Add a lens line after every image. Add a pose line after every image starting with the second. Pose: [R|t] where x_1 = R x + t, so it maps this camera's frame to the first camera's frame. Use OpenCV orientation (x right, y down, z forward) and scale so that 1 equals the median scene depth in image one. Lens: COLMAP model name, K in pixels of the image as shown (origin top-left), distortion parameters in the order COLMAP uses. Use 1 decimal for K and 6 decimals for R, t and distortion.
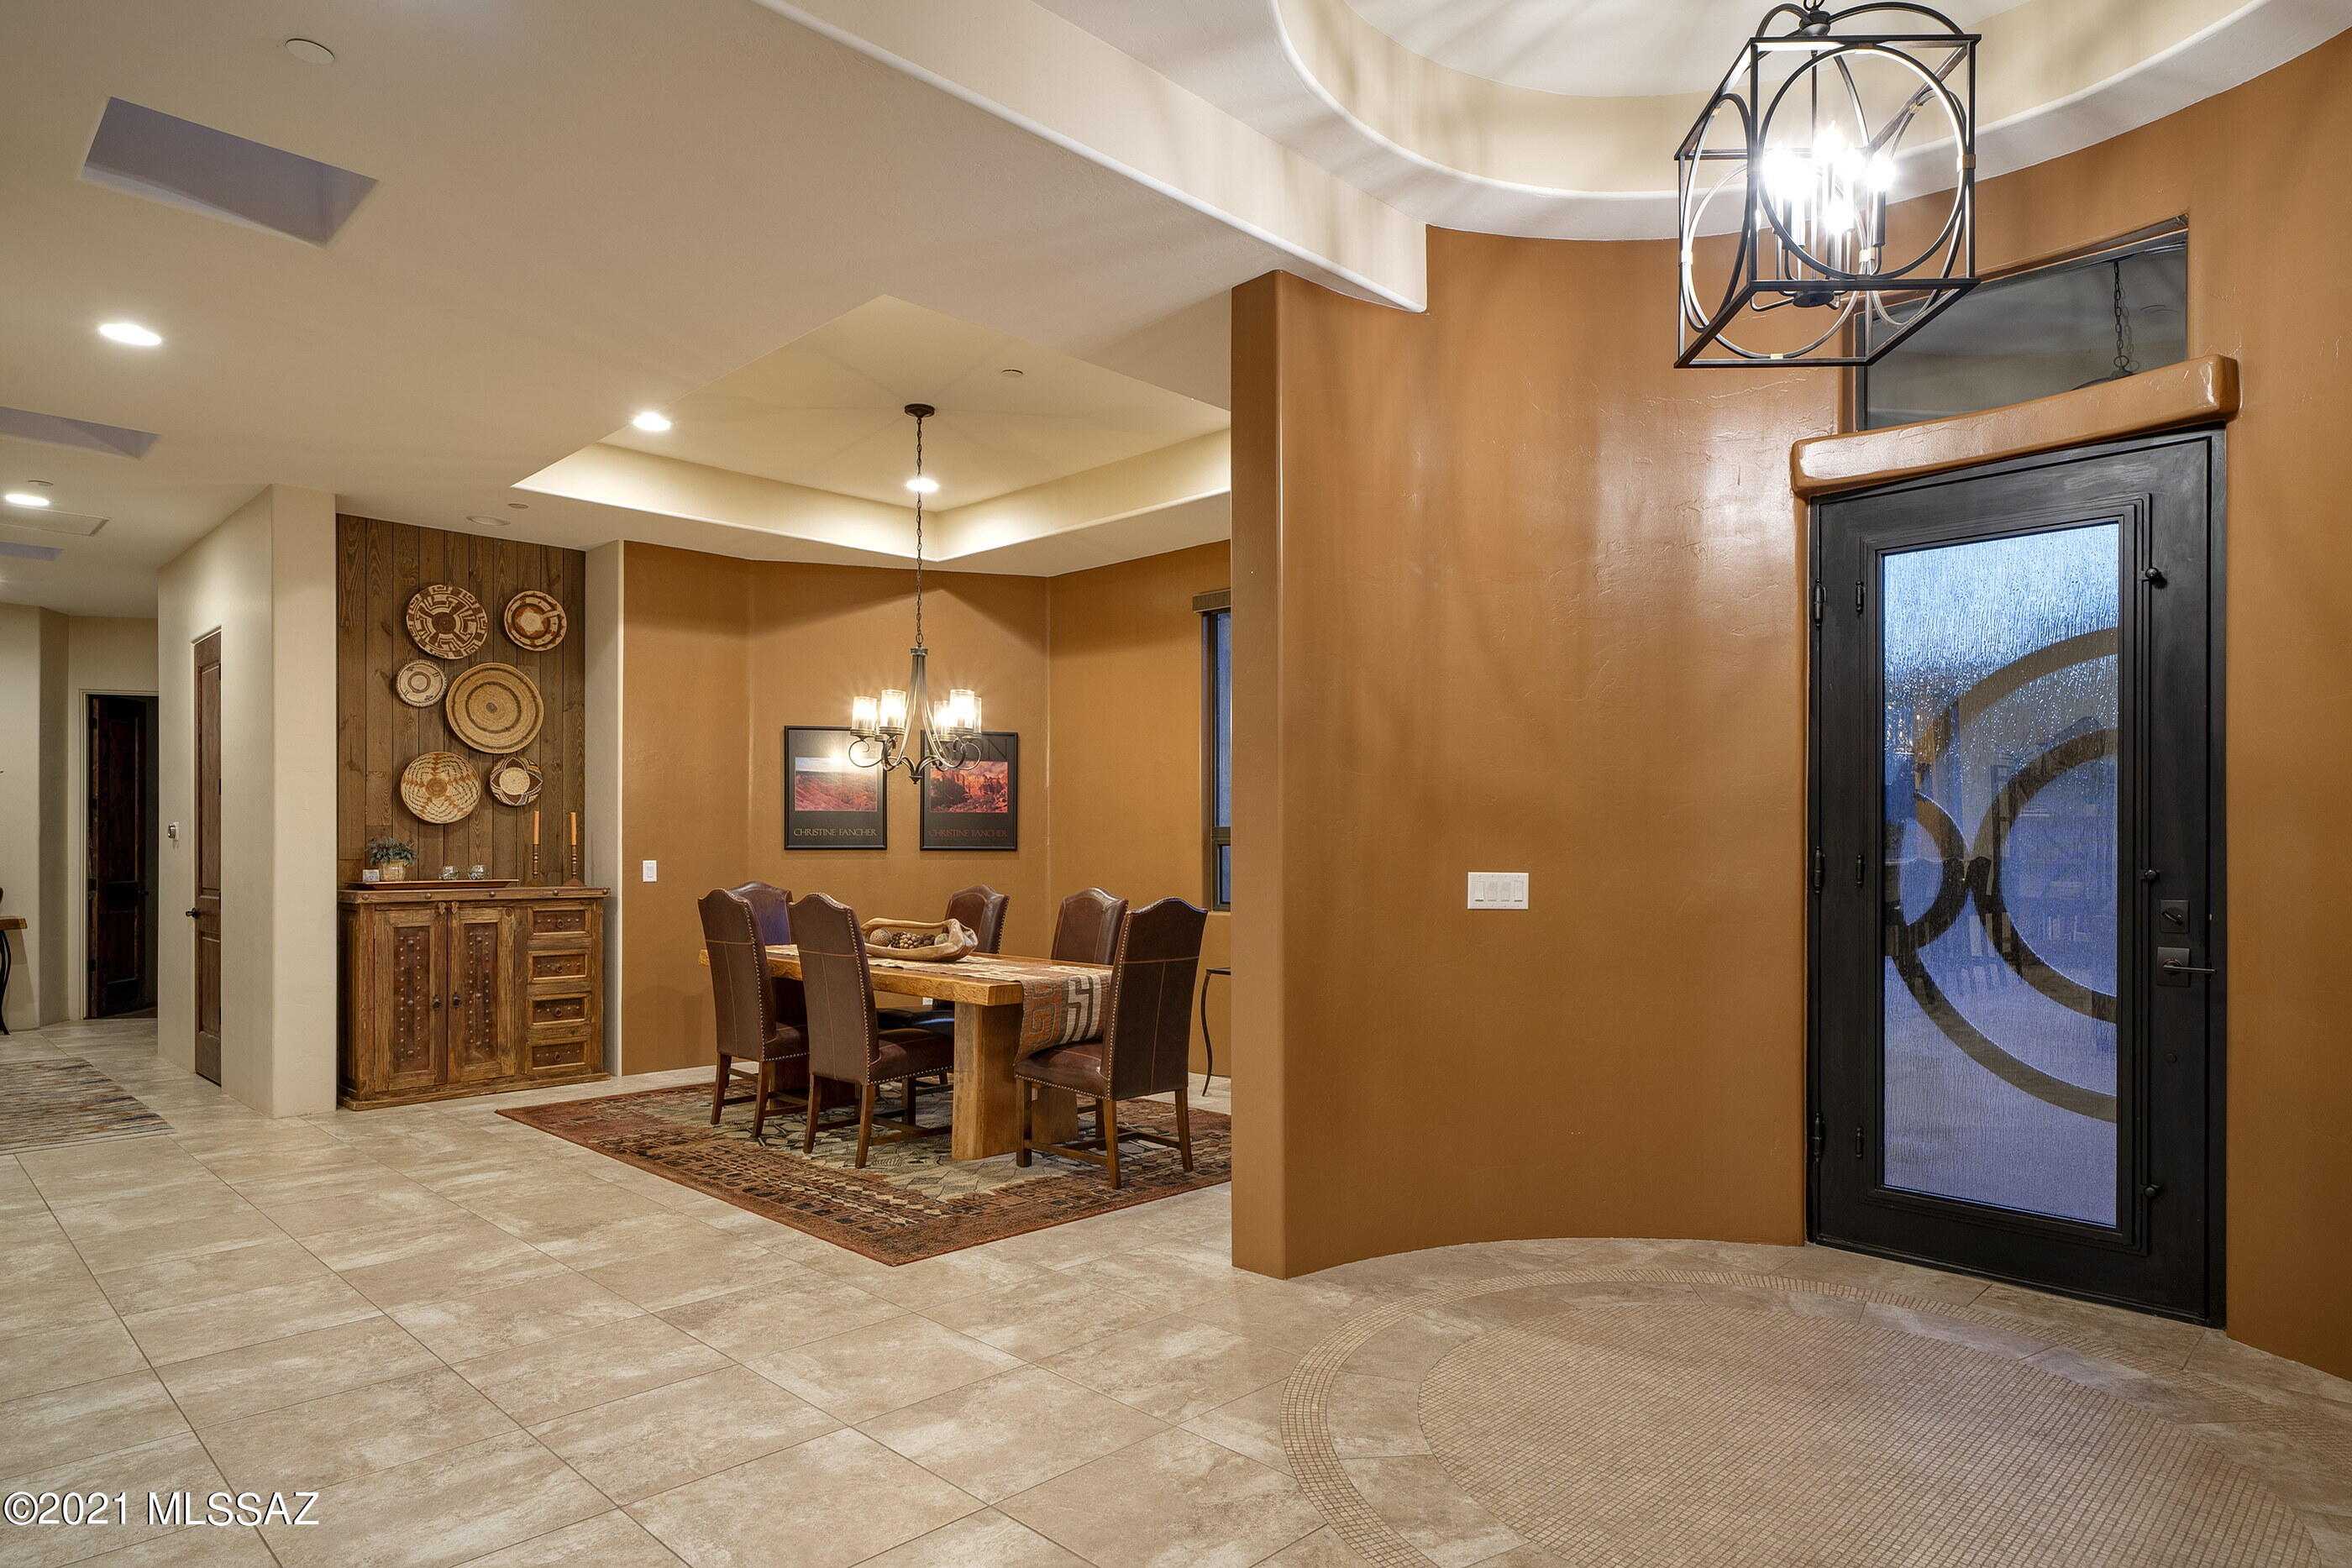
lens RADIAL K [[1356.0, 0, 1179.0], [0, 1356.0, 836.1], [0, 0, 1]] dist [0.005696, 0.001398]
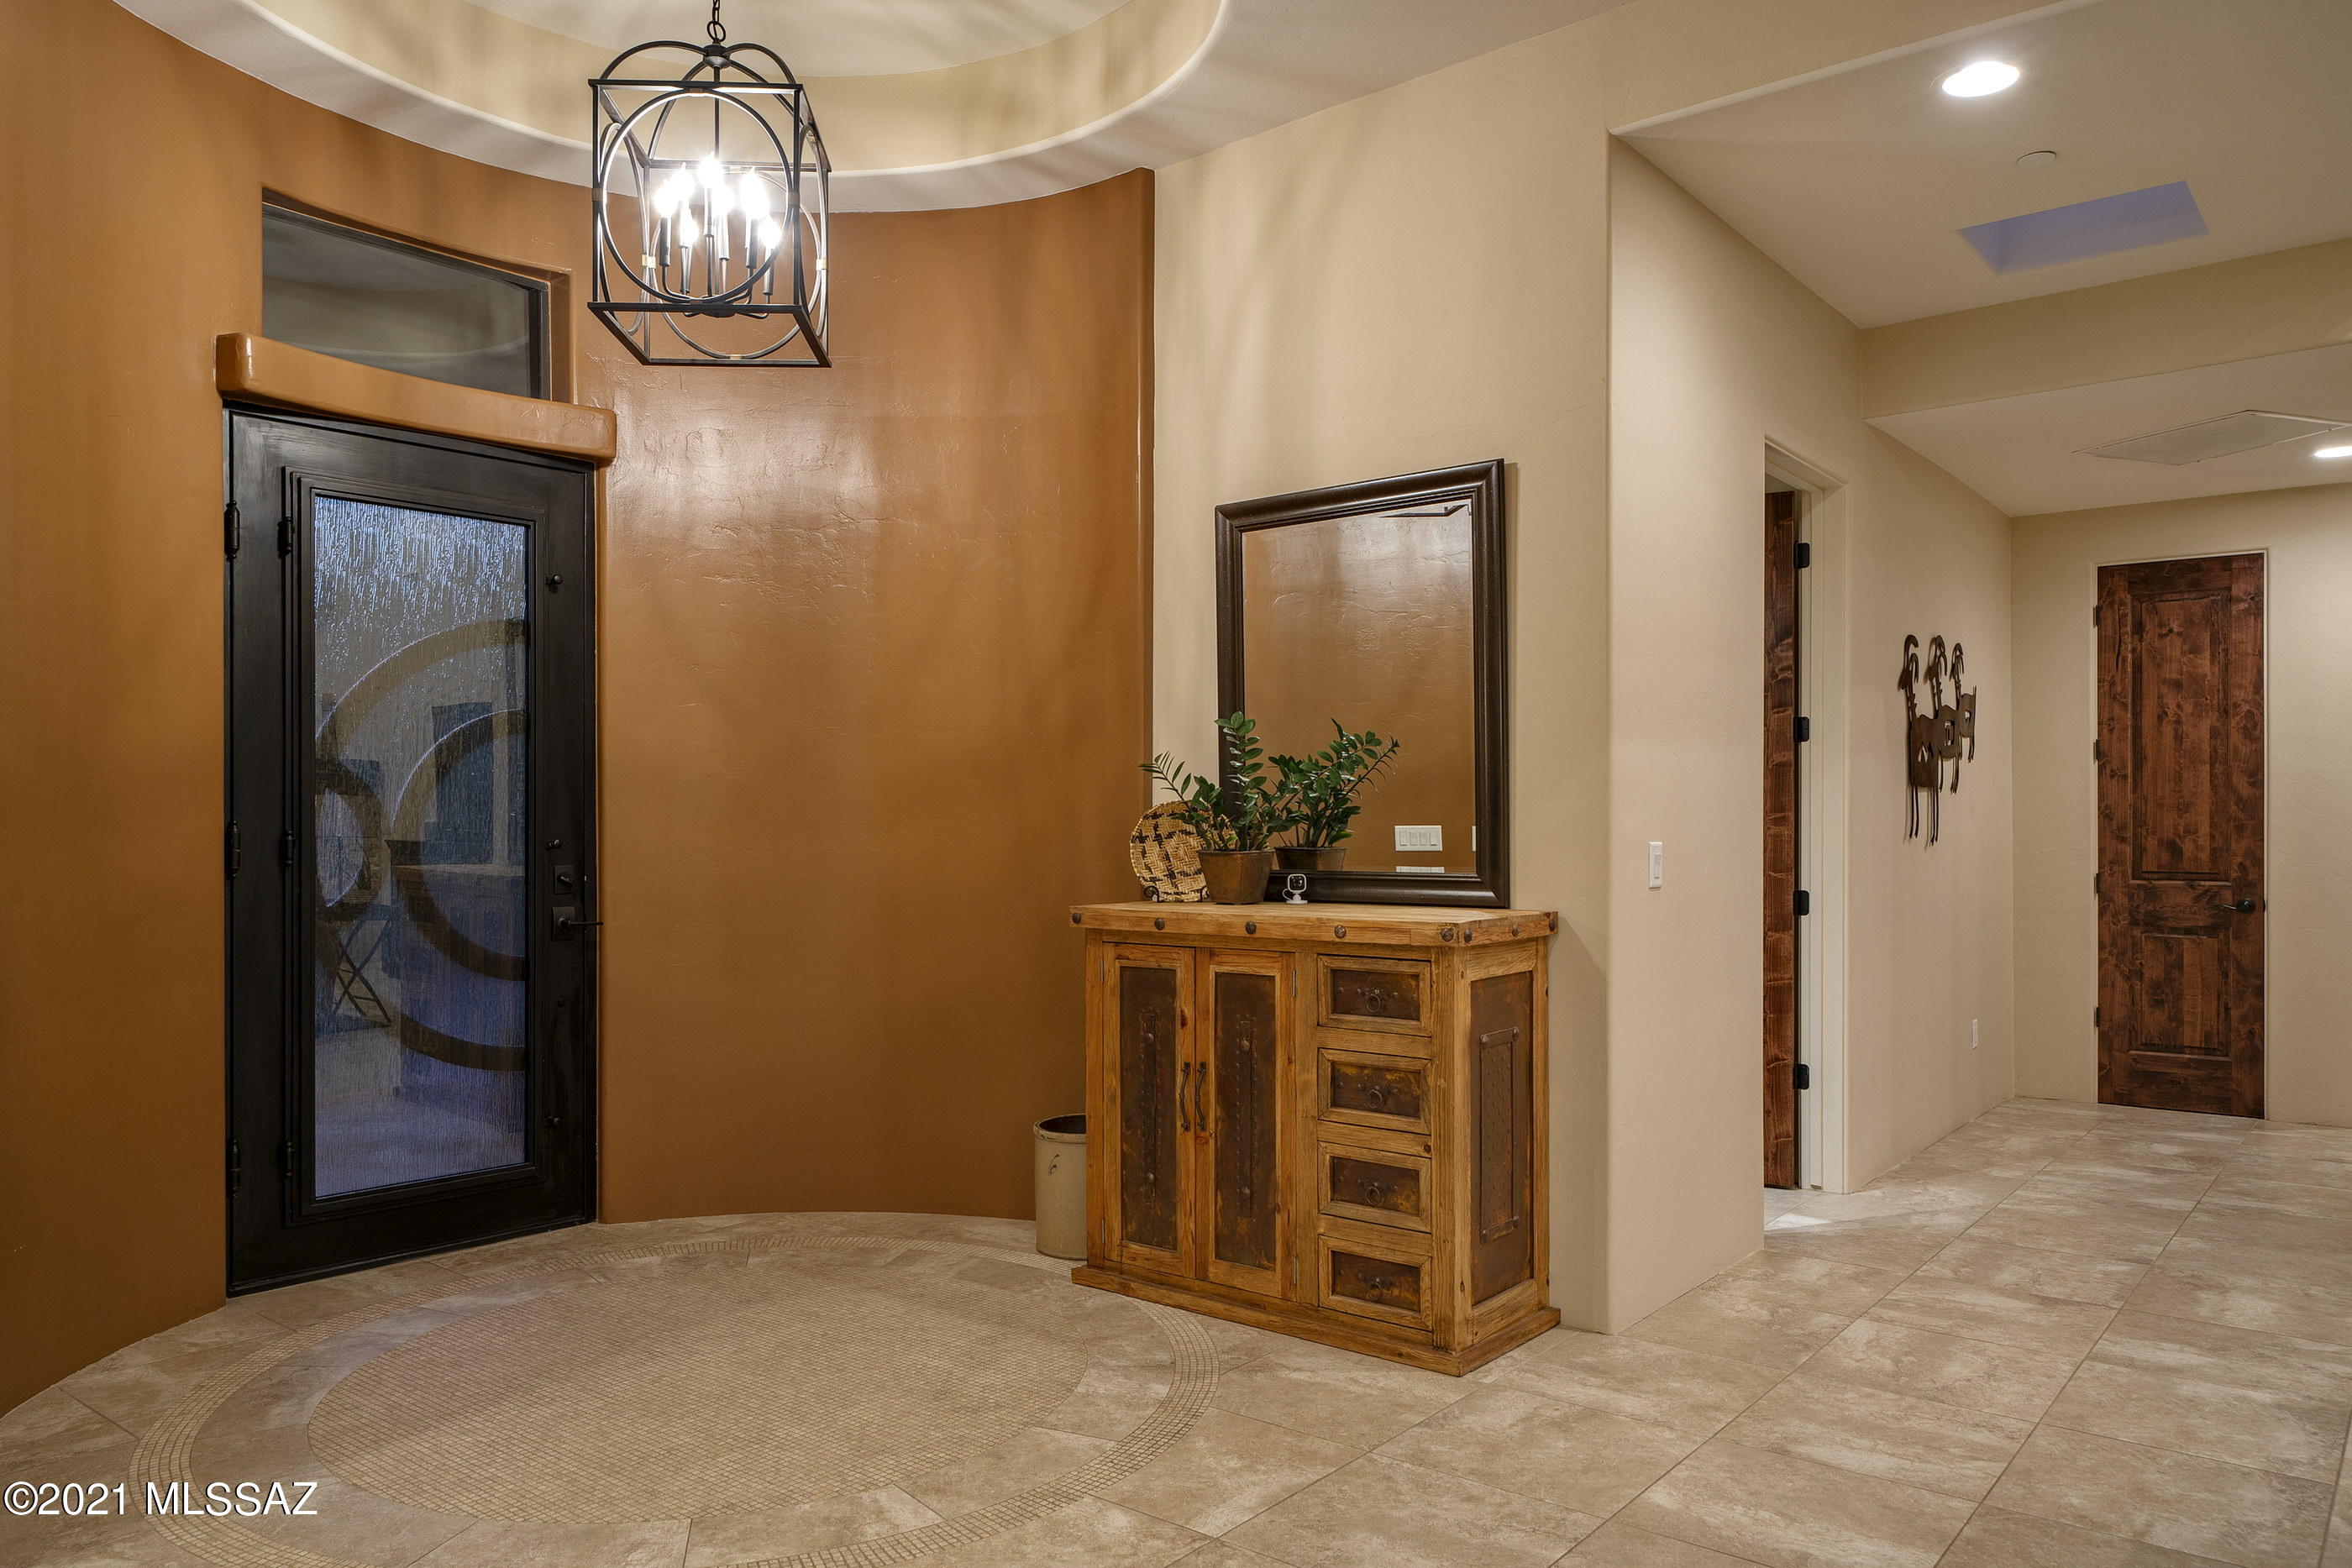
lens RADIAL K [[1628.4, 0, 1156.7], [0, 1628.4, 810.2], [0, 0, 1]] dist [0.003317, 0.003451]
pose [[-0.127085, 0.011420, 0.991826, -0.682067], [-0.006344, 0.999904, -0.012326, 0.013929], [-0.991872, -0.007859, -0.127000, 0.655019]]
